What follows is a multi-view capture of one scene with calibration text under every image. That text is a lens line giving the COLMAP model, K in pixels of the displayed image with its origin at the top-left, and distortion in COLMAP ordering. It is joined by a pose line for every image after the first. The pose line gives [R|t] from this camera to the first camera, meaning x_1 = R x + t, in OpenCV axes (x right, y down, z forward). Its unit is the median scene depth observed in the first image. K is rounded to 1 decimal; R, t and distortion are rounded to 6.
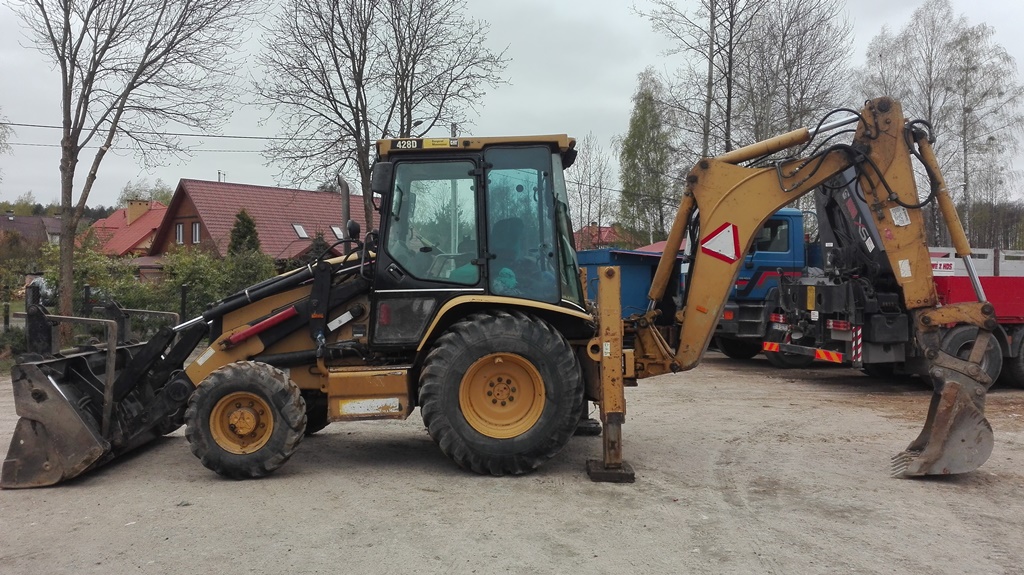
lens RADIAL K [[799.8, 0, 515.4], [0, 799.8, 289.1], [0, 0, 1]] dist [0.125950, -0.195988]
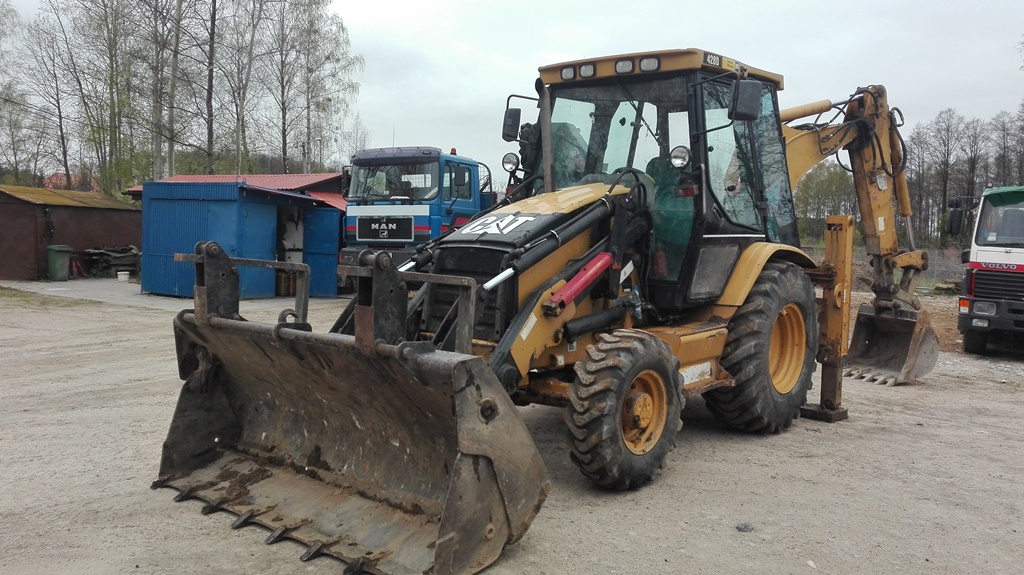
lens RADIAL K [[799.8, 0, 515.4], [0, 799.8, 289.1], [0, 0, 1]] dist [0.125950, -0.195988]
pose [[0.694942, -0.031051, 0.718395, -0.901745], [-0.020531, 0.997803, 0.062989, 0.009112], [-0.718772, -0.058524, 0.692778, 0.560604]]
